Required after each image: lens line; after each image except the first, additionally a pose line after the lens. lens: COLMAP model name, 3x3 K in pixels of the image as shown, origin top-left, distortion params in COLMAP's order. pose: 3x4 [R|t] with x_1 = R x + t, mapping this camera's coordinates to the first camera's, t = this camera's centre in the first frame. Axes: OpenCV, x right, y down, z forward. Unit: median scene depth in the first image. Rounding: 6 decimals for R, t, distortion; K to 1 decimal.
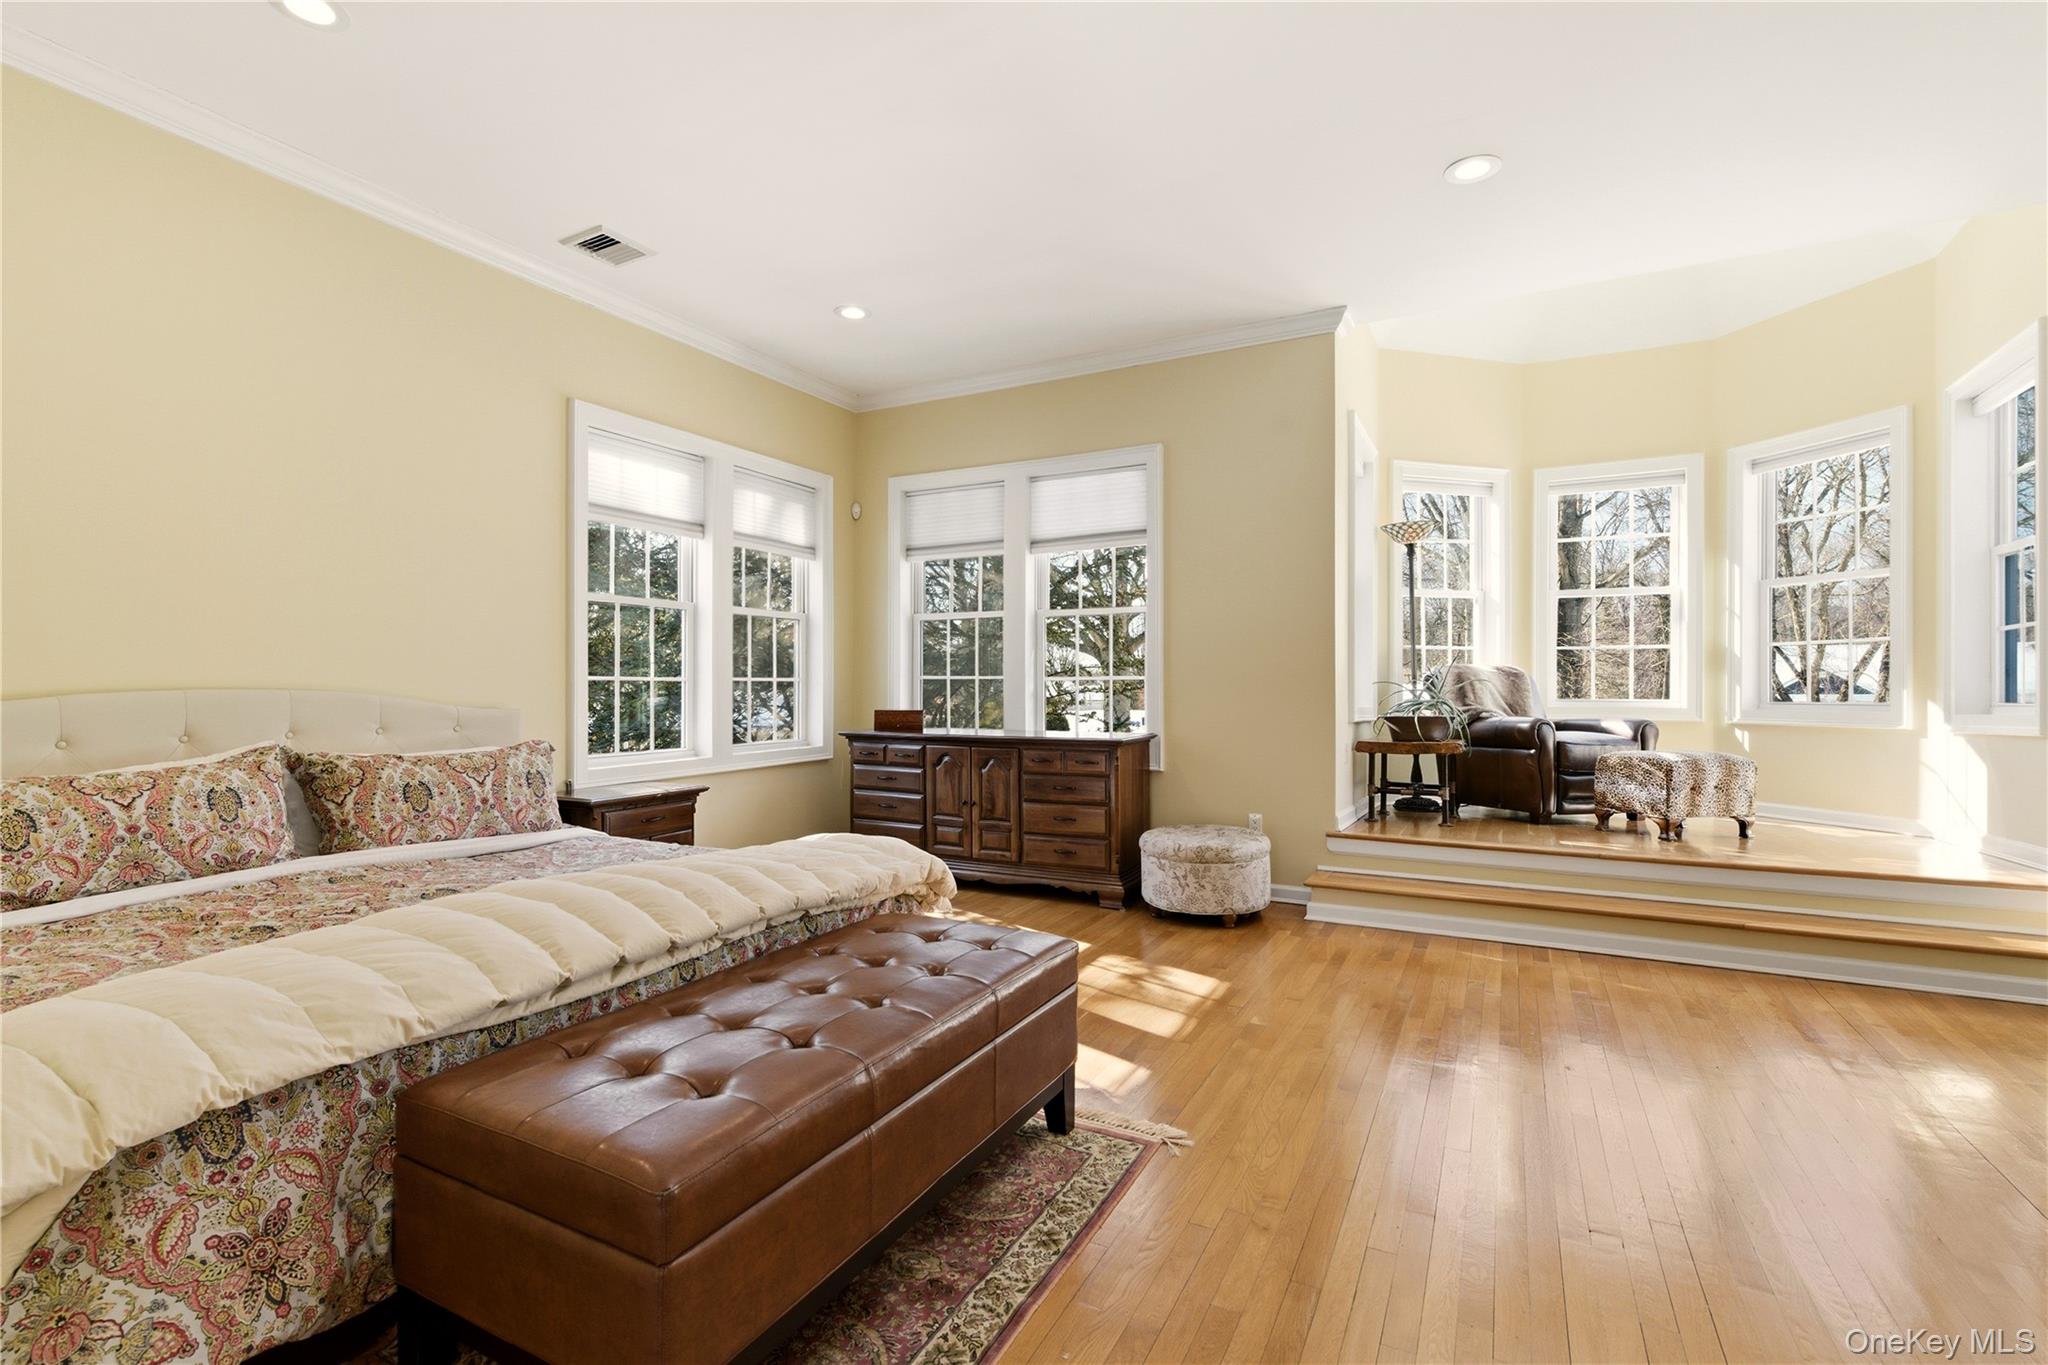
lens RADIAL K [[917.7, 0, 1018.4], [0, 917.7, 684.9], [0, 0, 1]] dist [-0.000318, 0.000093]
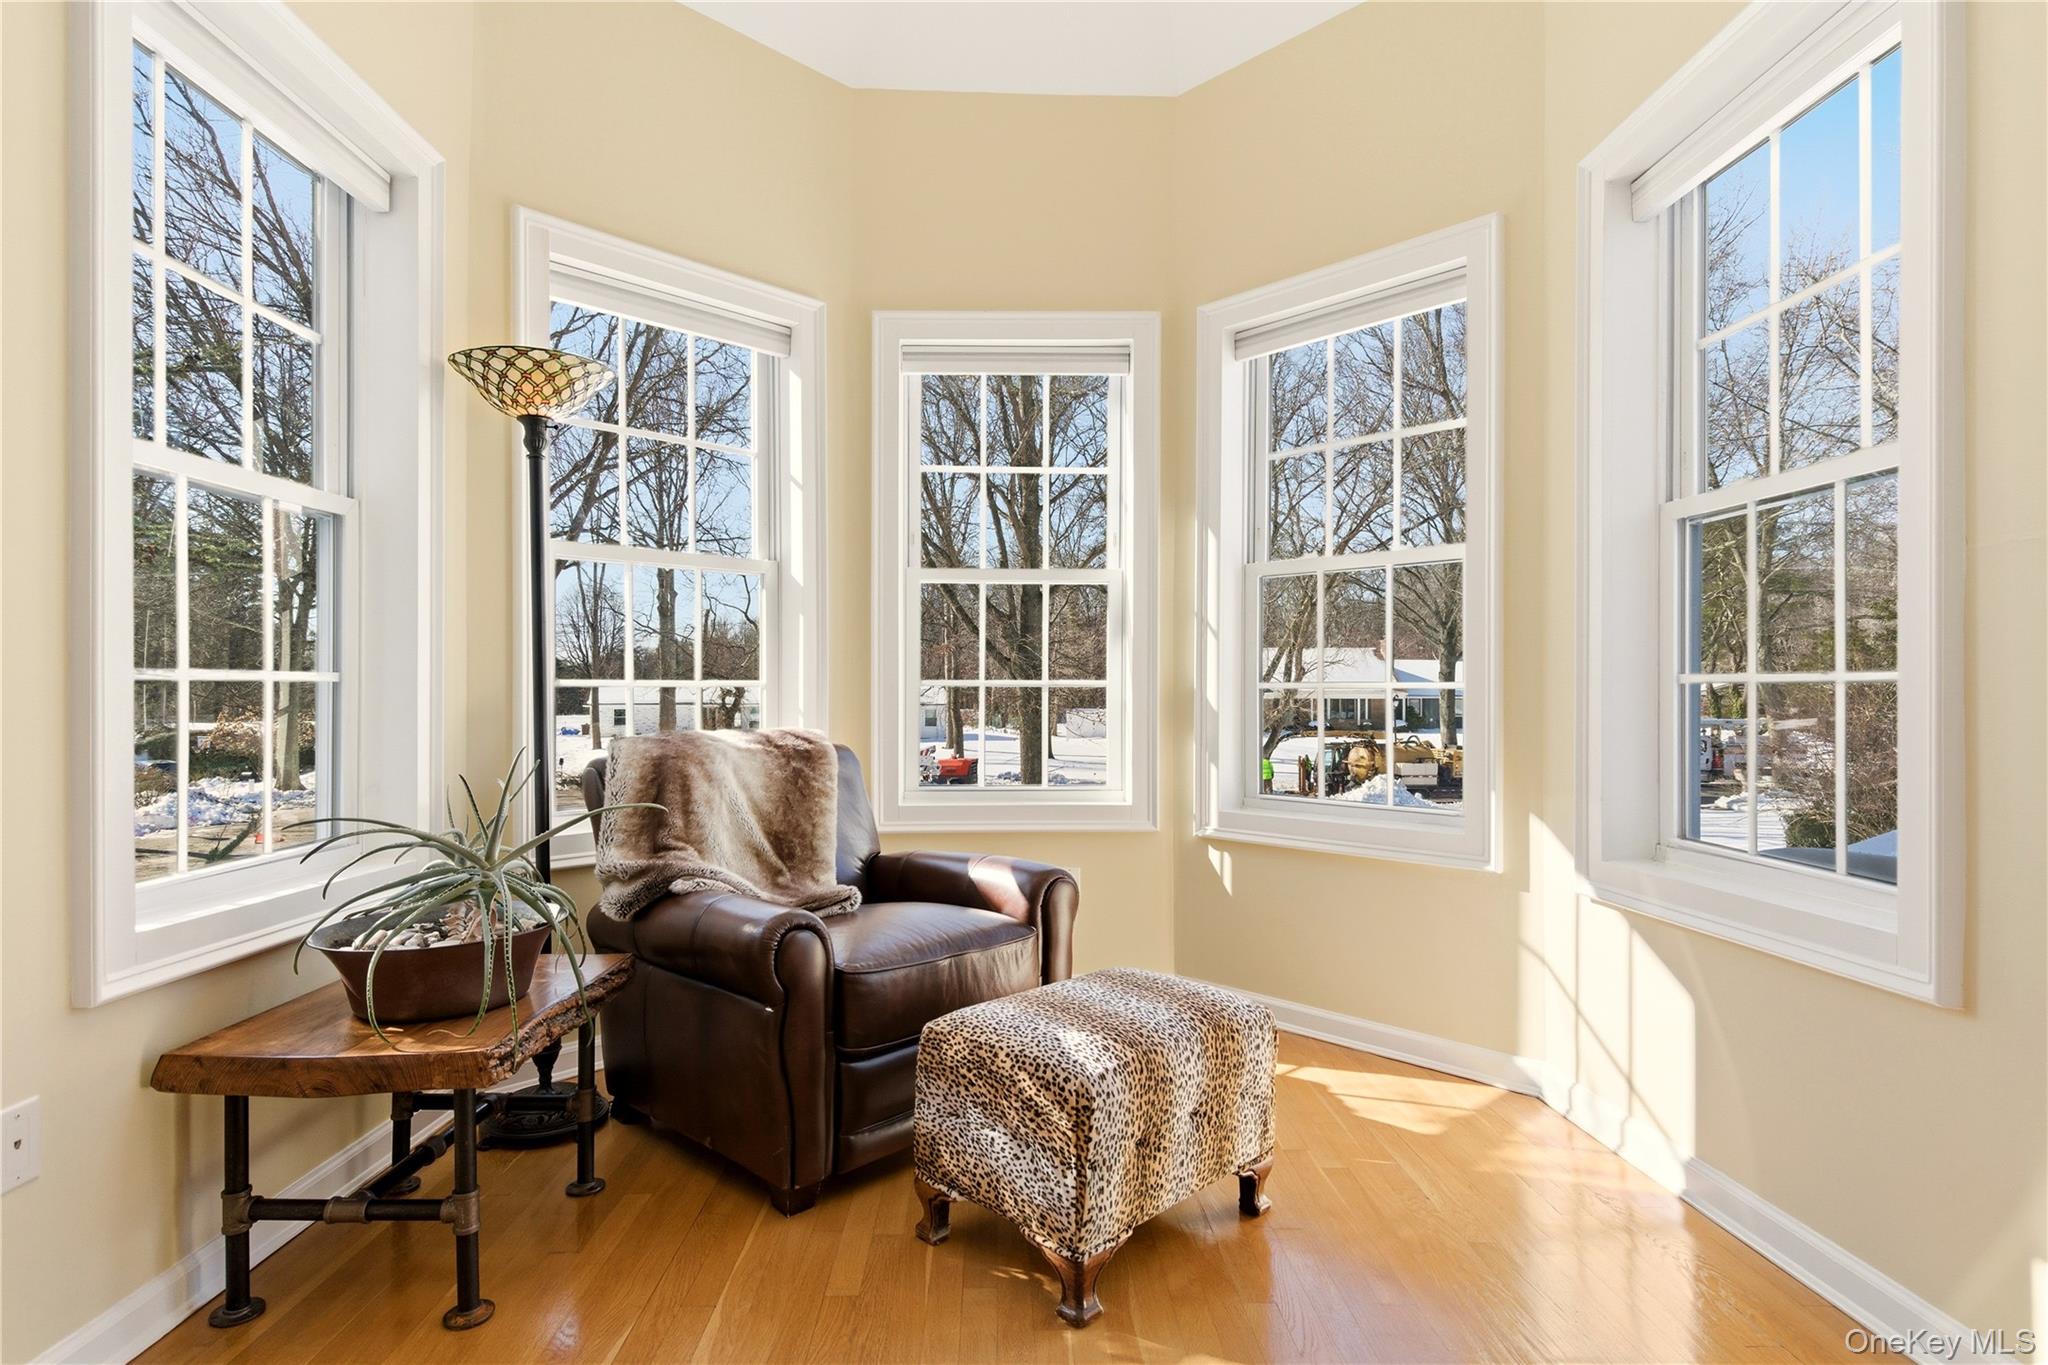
lens RADIAL K [[1052.9, 0, 1024.0], [0, 1052.9, 682.5], [0, 0, 1]] dist [-0.020587, -0.000243]
pose [[0.867563, -0.000426, 0.497326, 0.399870], [0.000210, 1.000000, 0.000489, -0.046421], [-0.497327, -0.000319, 0.867563, 0.543316]]
